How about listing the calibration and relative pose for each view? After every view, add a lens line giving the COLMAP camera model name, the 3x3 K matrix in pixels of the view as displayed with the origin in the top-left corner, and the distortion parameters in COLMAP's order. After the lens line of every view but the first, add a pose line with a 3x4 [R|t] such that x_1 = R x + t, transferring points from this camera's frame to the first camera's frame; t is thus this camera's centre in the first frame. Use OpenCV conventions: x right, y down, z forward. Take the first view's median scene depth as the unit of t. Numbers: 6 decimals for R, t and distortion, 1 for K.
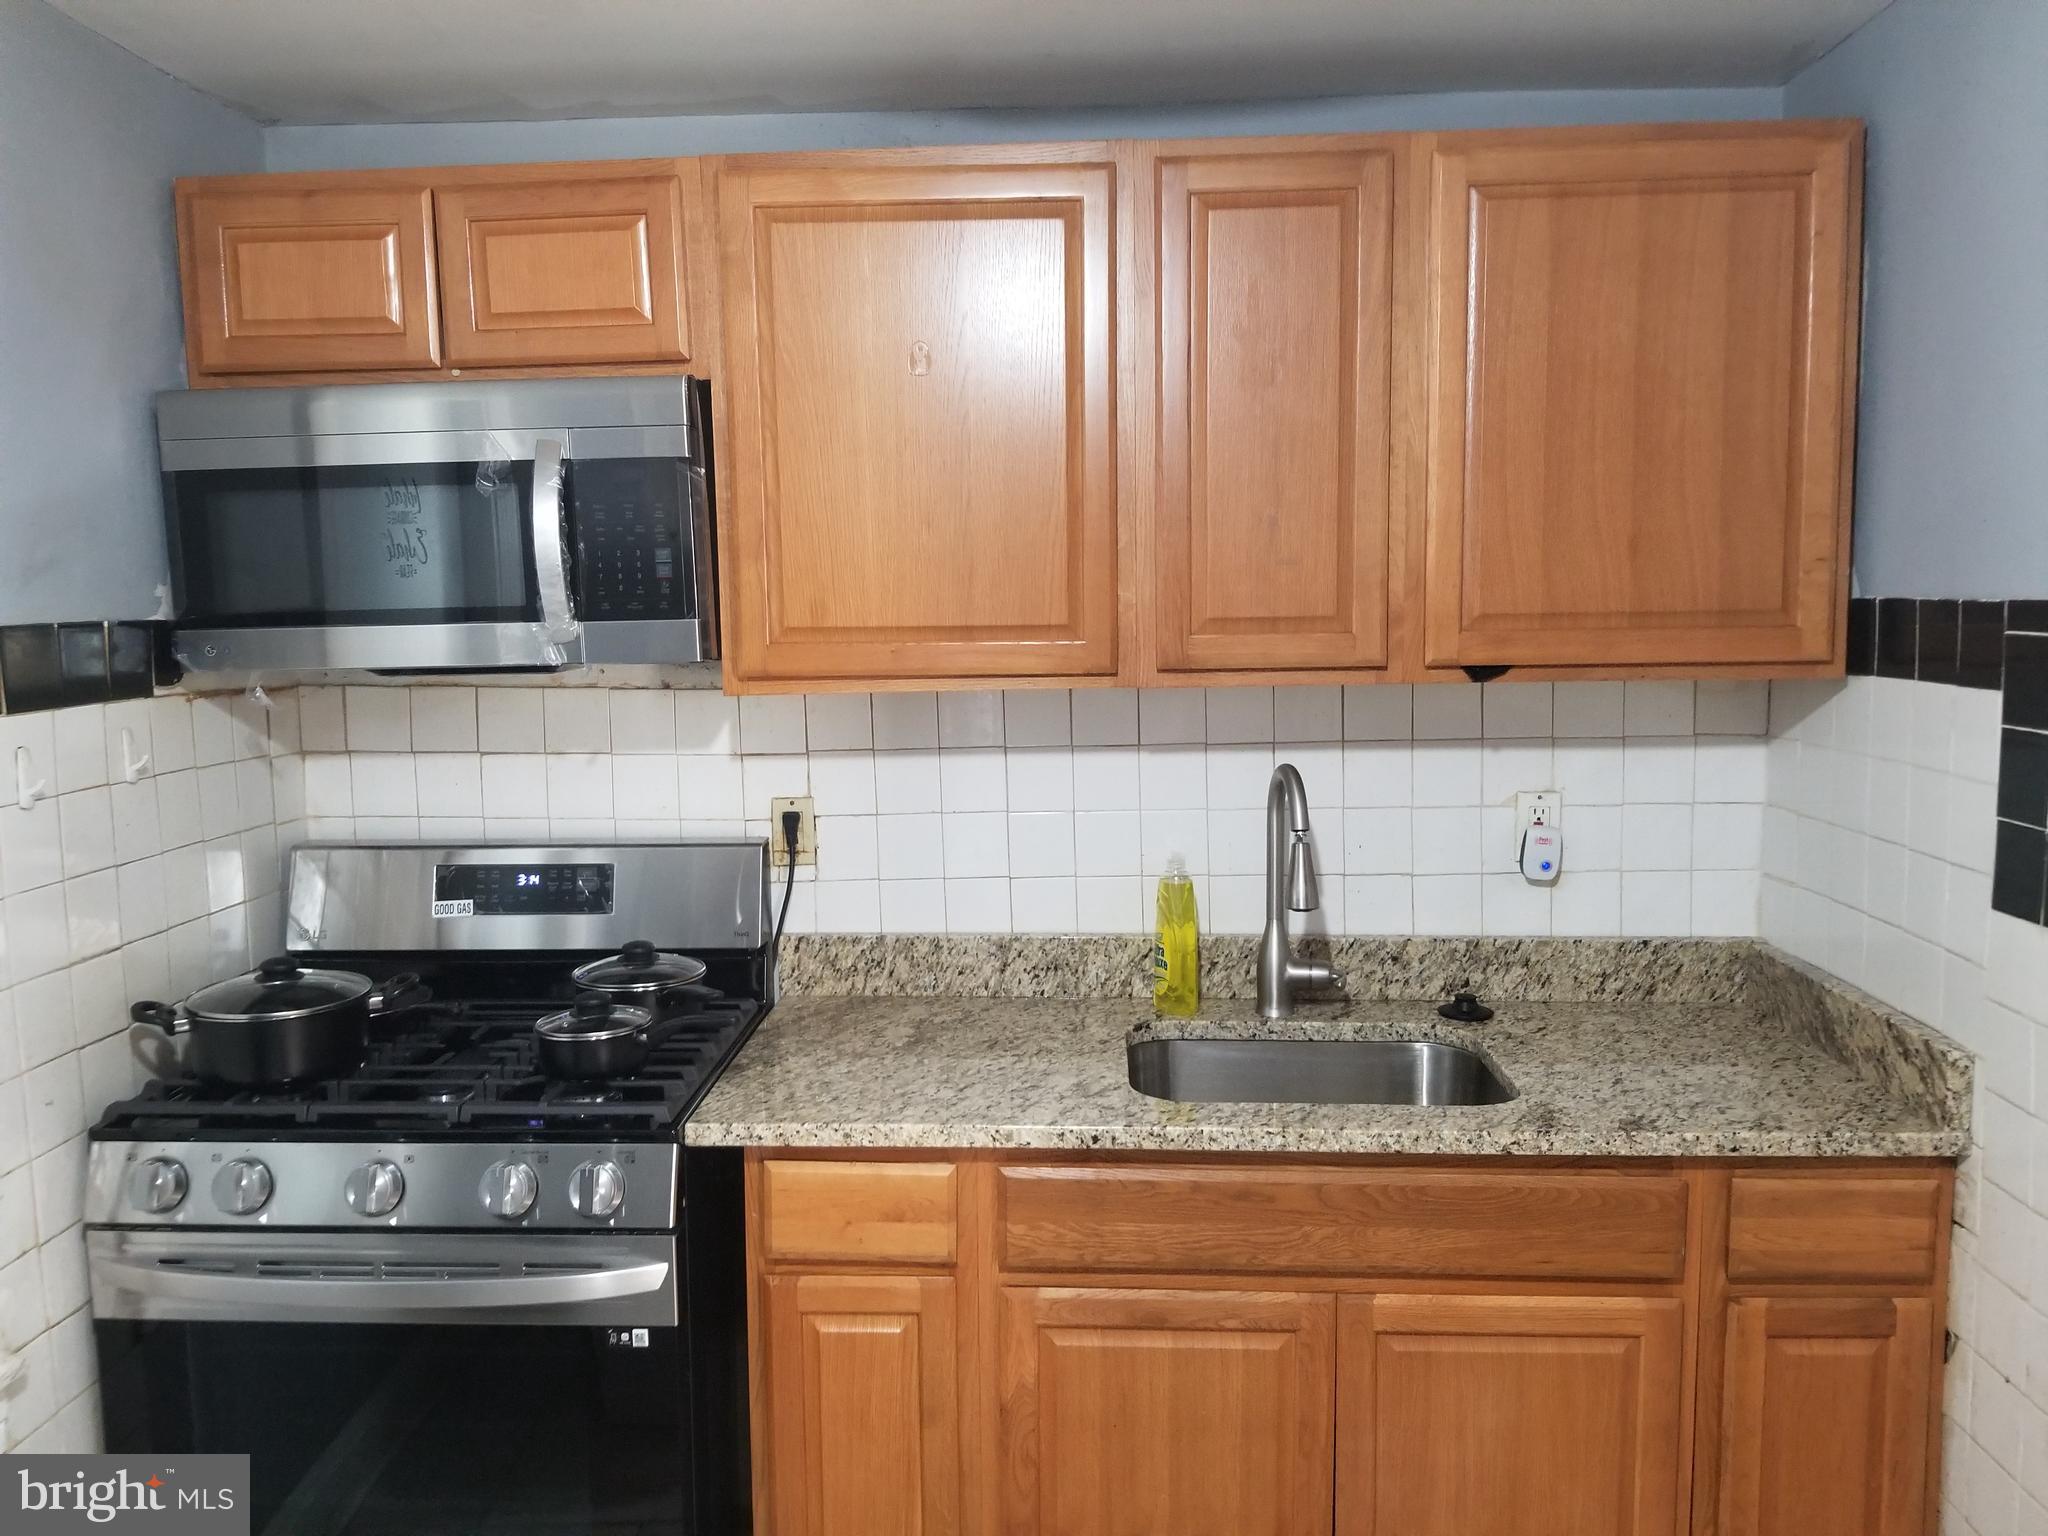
lens RADIAL K [[1598.0, 0, 1023.4], [0, 1598.0, 750.8], [0, 0, 1]] dist [0.086595, -0.169383]
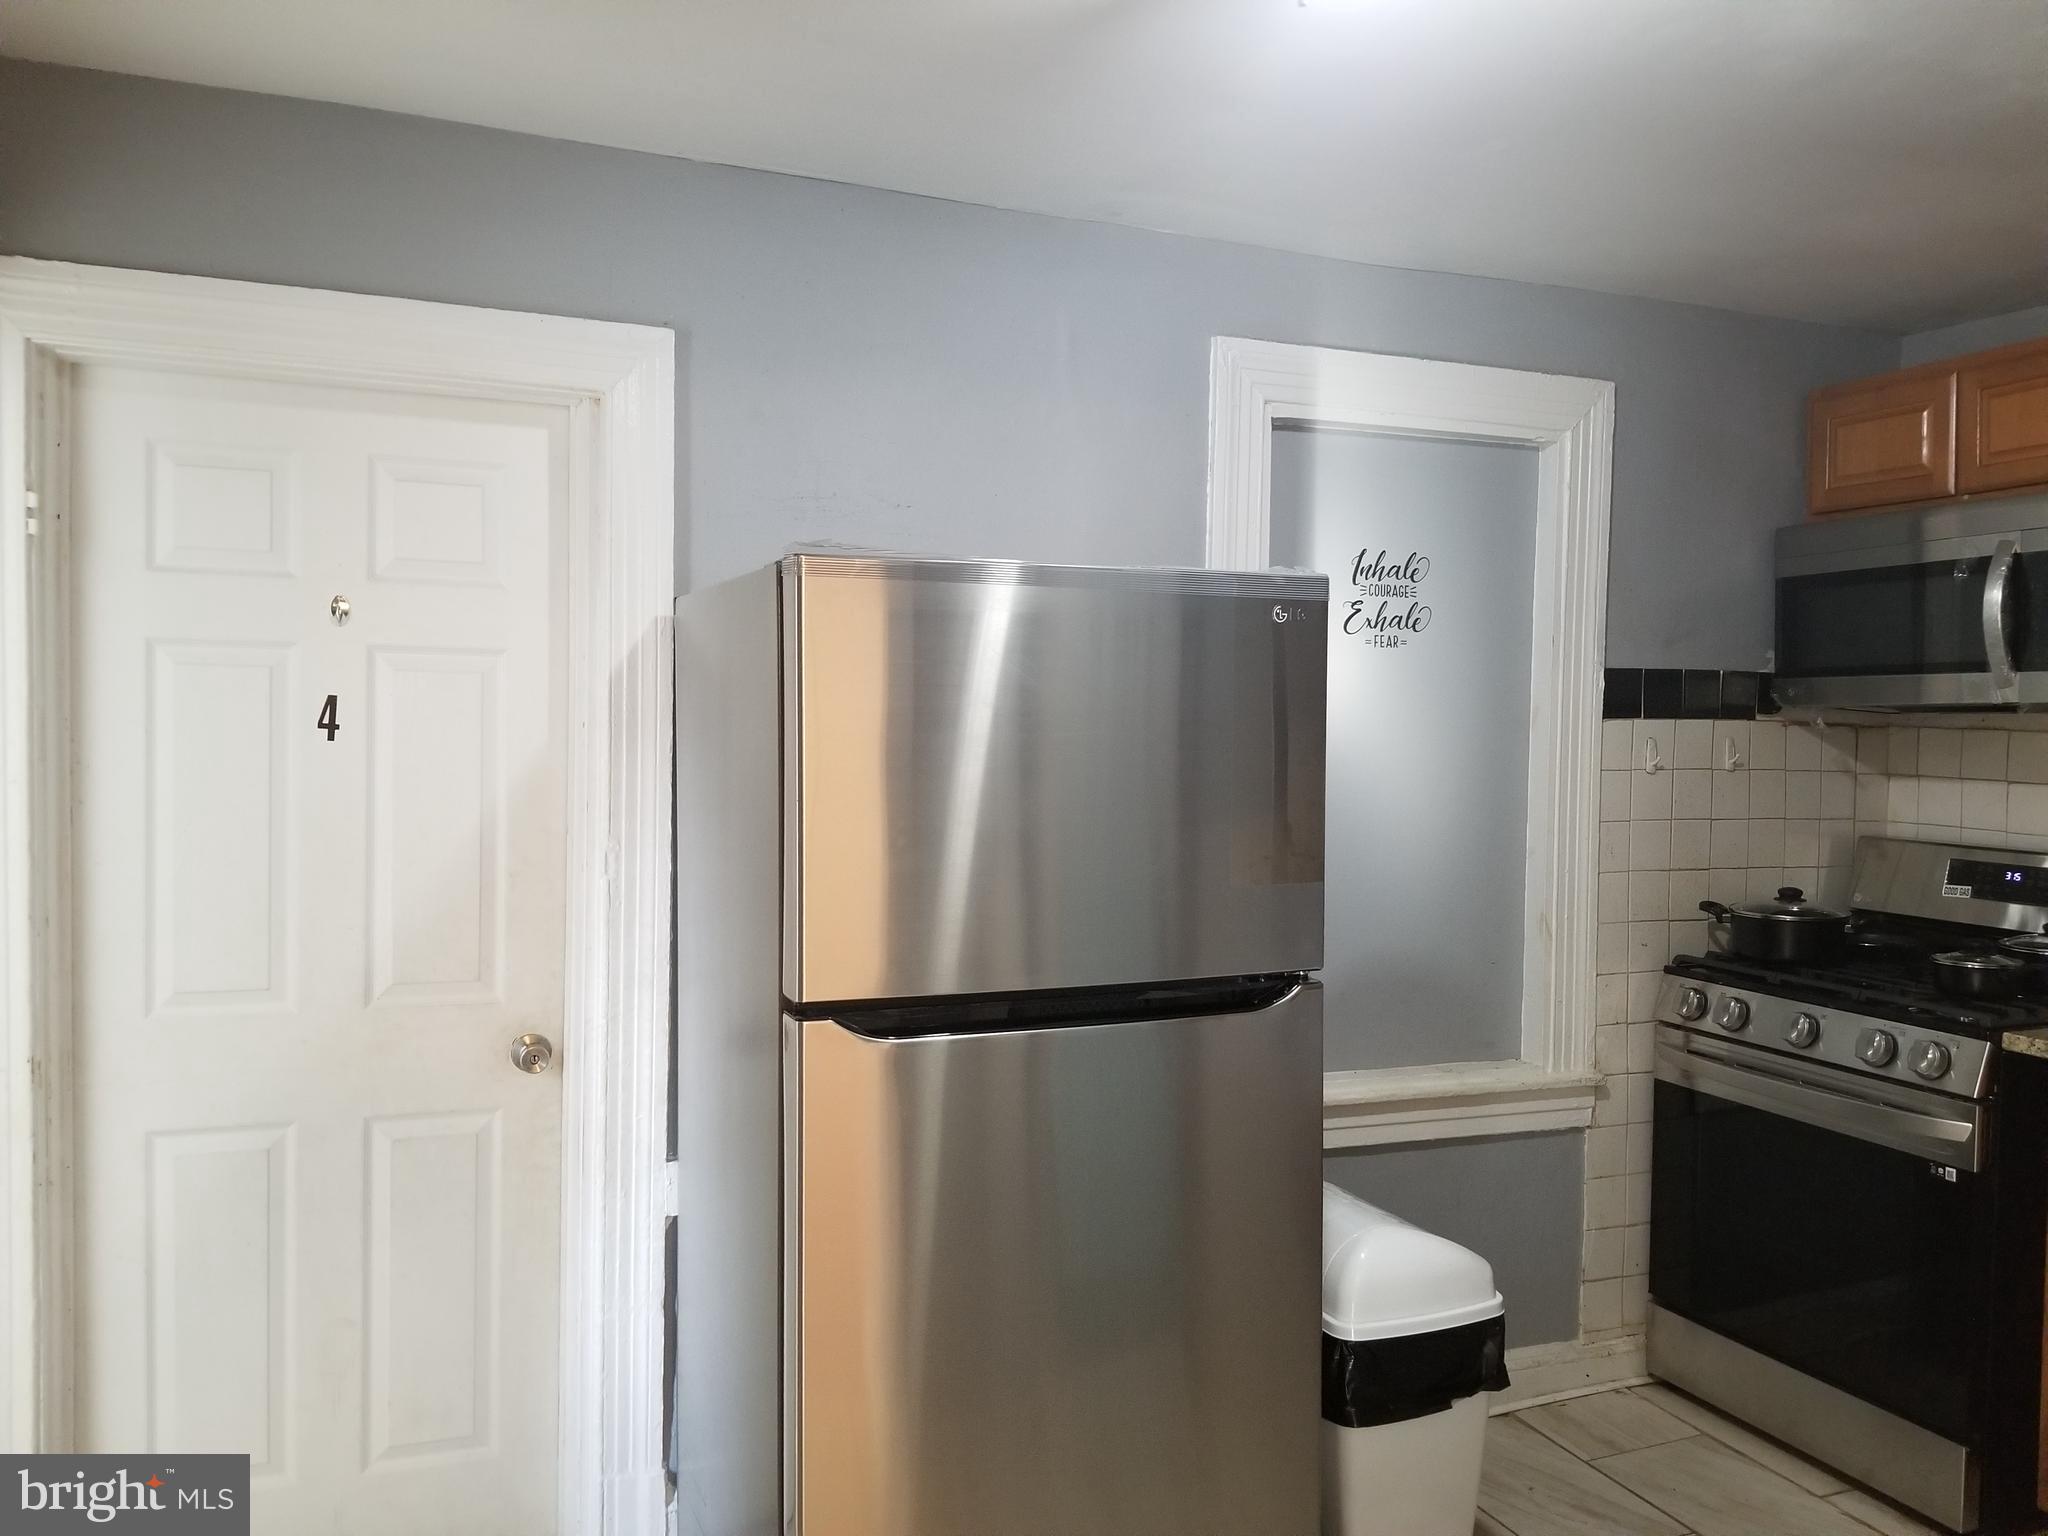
lens RADIAL K [[1598.0, 0, 1036.4], [0, 1598.0, 768.2], [0, 0, 1]] dist [0.086595, -0.169383]
pose [[0.421690, 0.049321, -0.905398, 0.596359], [-0.110388, 0.993885, 0.002728, 0.086038], [0.899996, 0.098795, 0.424556, -0.301169]]
